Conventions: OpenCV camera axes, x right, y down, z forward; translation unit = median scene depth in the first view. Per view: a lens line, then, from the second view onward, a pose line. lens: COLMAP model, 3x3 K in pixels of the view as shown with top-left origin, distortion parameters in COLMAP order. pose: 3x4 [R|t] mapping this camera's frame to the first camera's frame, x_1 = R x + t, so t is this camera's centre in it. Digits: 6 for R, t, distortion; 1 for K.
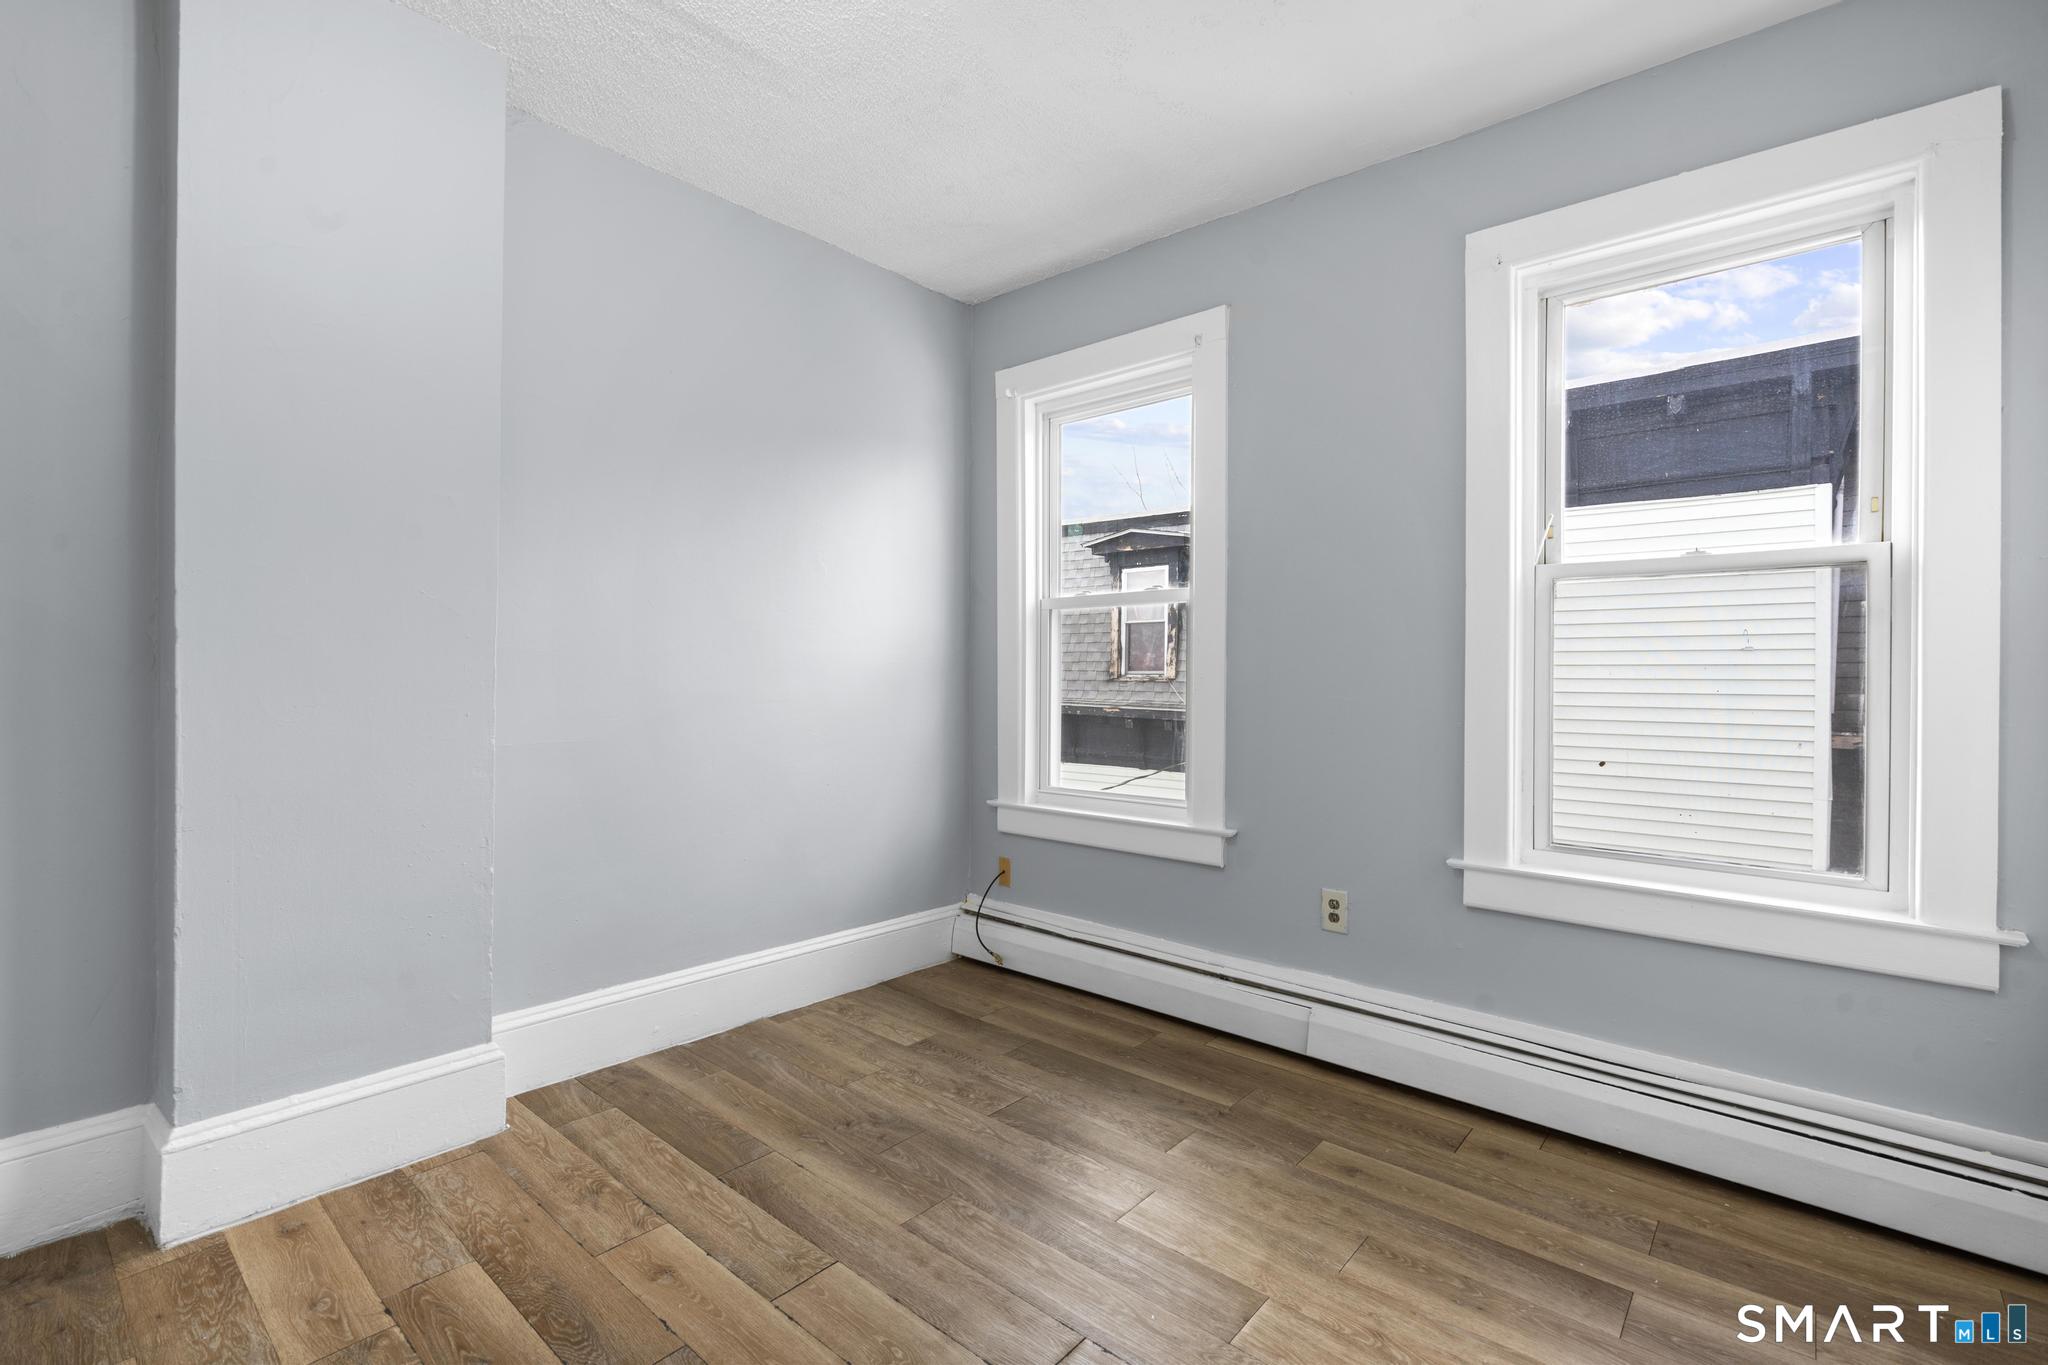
lens RADIAL K [[910.3, 0, 1013.7], [0, 910.3, 679.4], [0, 0, 1]] dist [-0.009093, 0.003258]
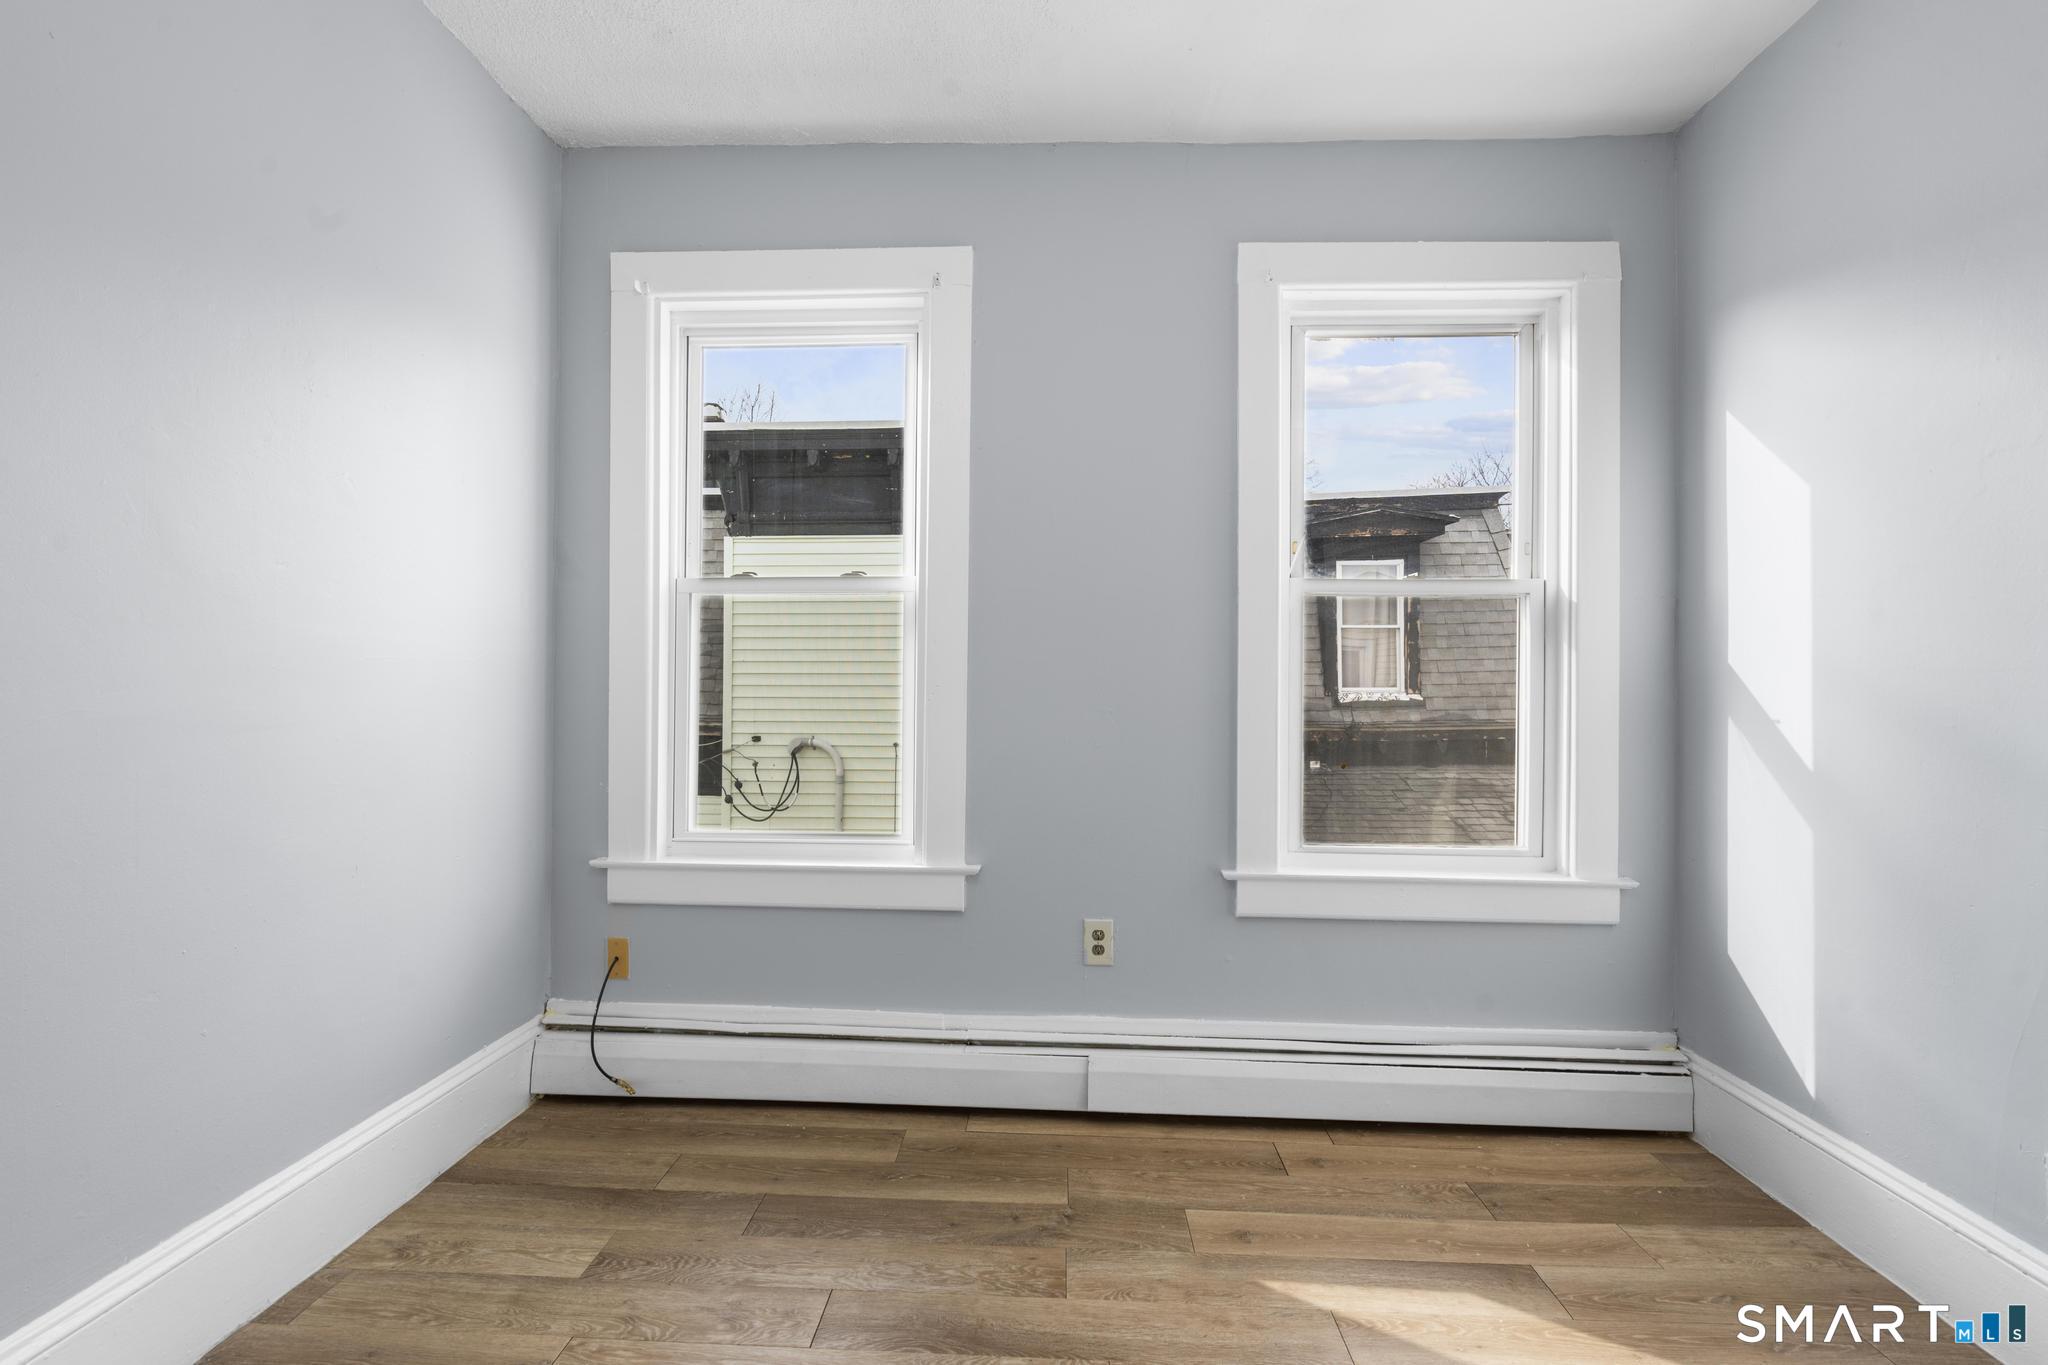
lens RADIAL K [[910.3, 0, 1029.7], [0, 910.3, 685.2], [0, 0, 1]] dist [-0.009093, 0.003258]
pose [[0.780277, 0.007938, 0.625384, -0.270943], [-0.001769, 0.999943, -0.010485, 0.007176], [-0.625431, 0.007074, 0.780247, 0.329447]]
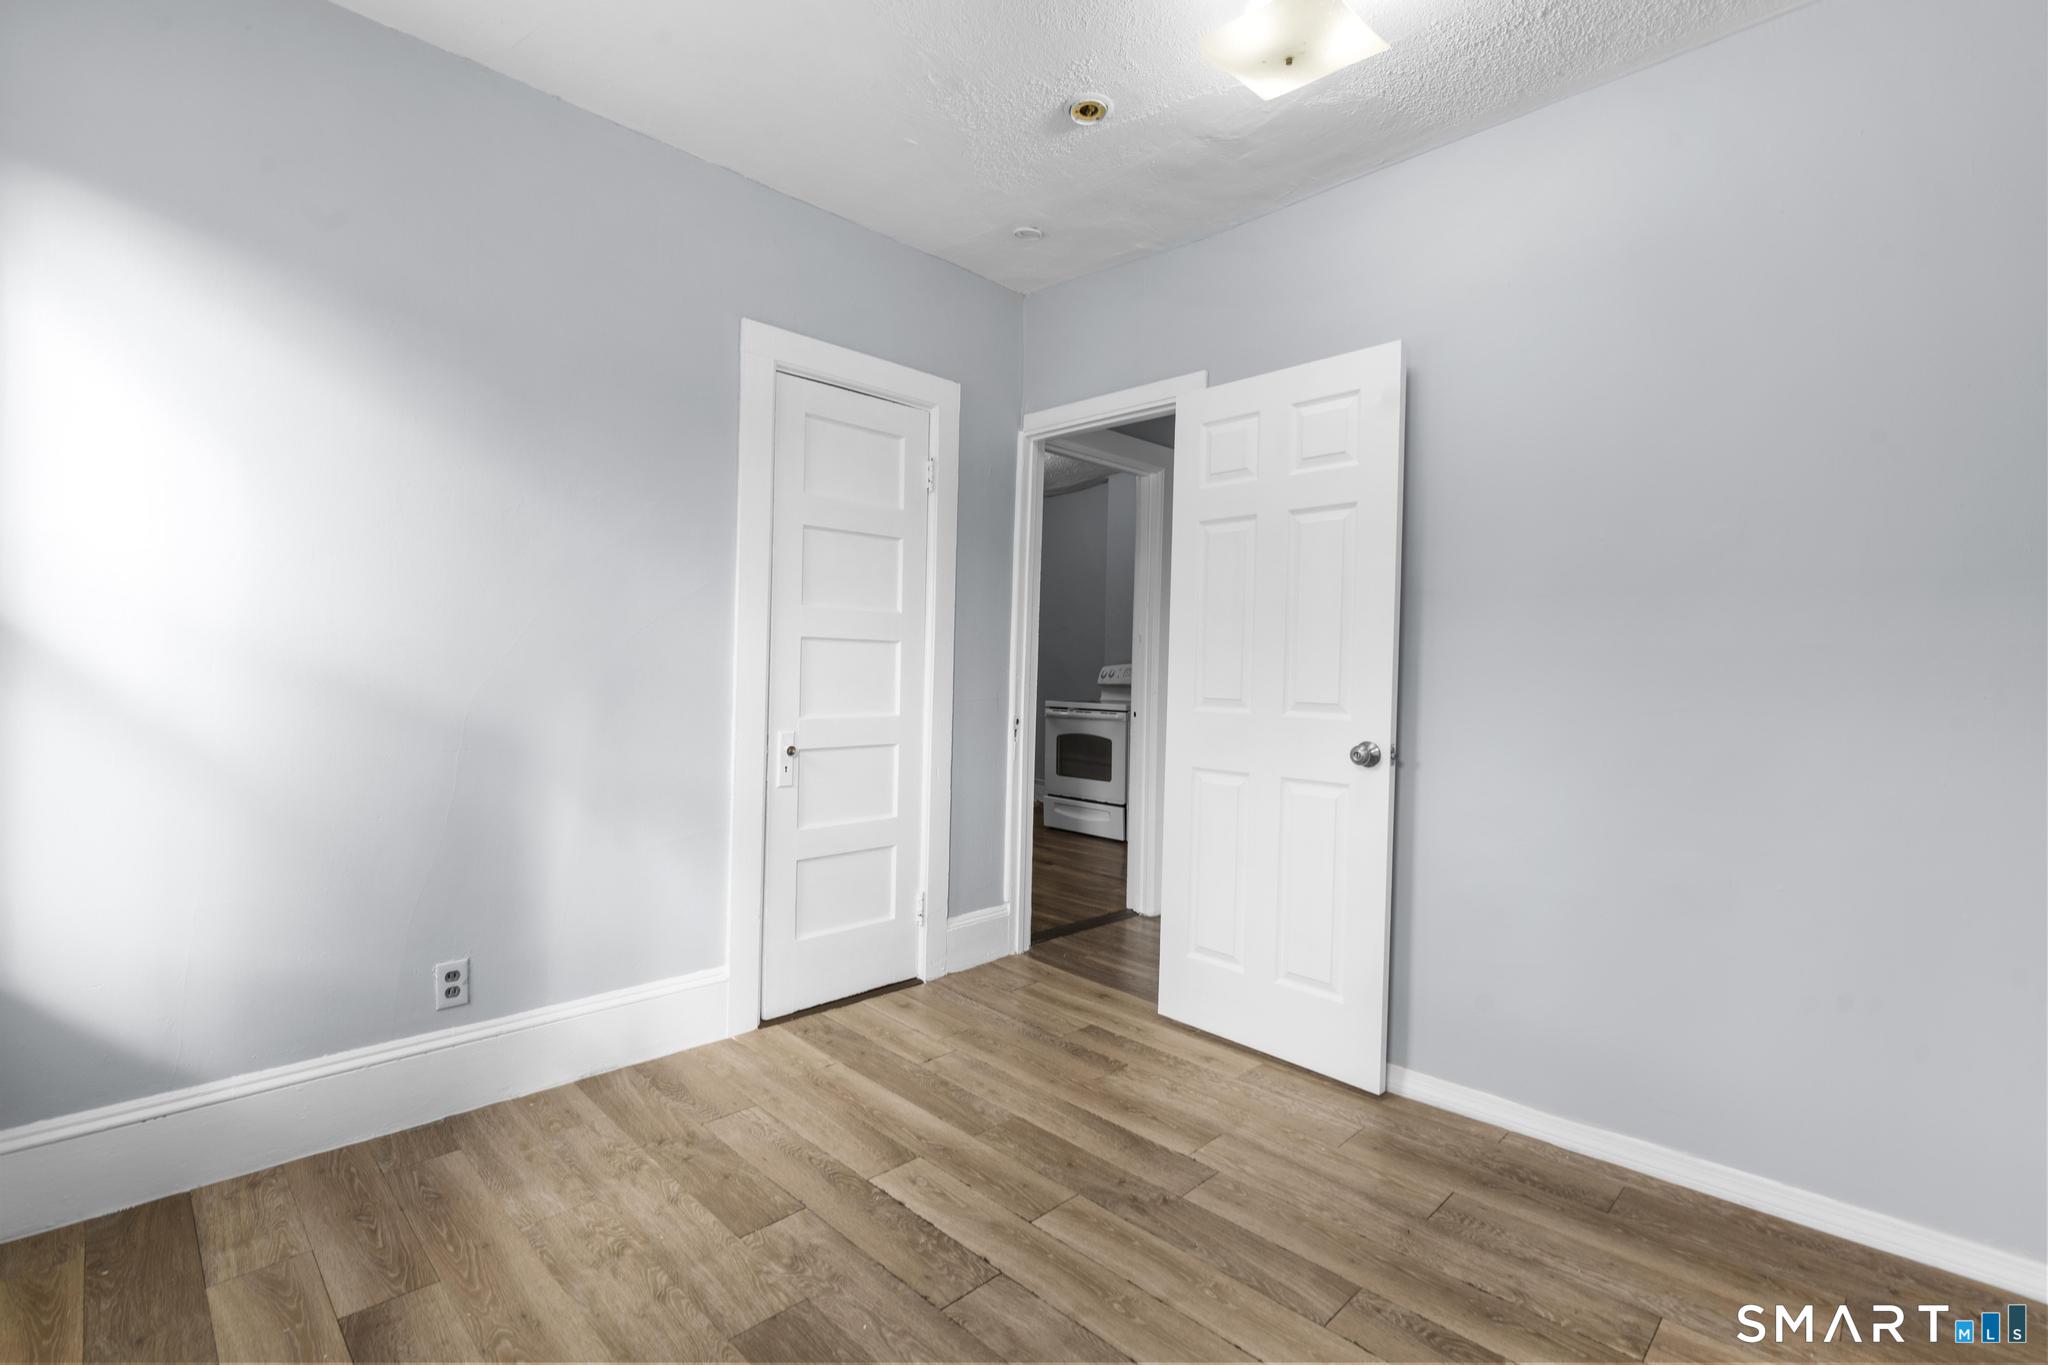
lens RADIAL K [[910.3, 0, 1023.0], [0, 910.3, 677.6], [0, 0, 1]] dist [-0.009093, 0.003258]
pose [[-0.998616, -0.020579, 0.048394, -0.024803], [-0.020123, 0.999748, 0.009904, 0.002244], [-0.048586, 0.008916, -0.998779, 1.155232]]
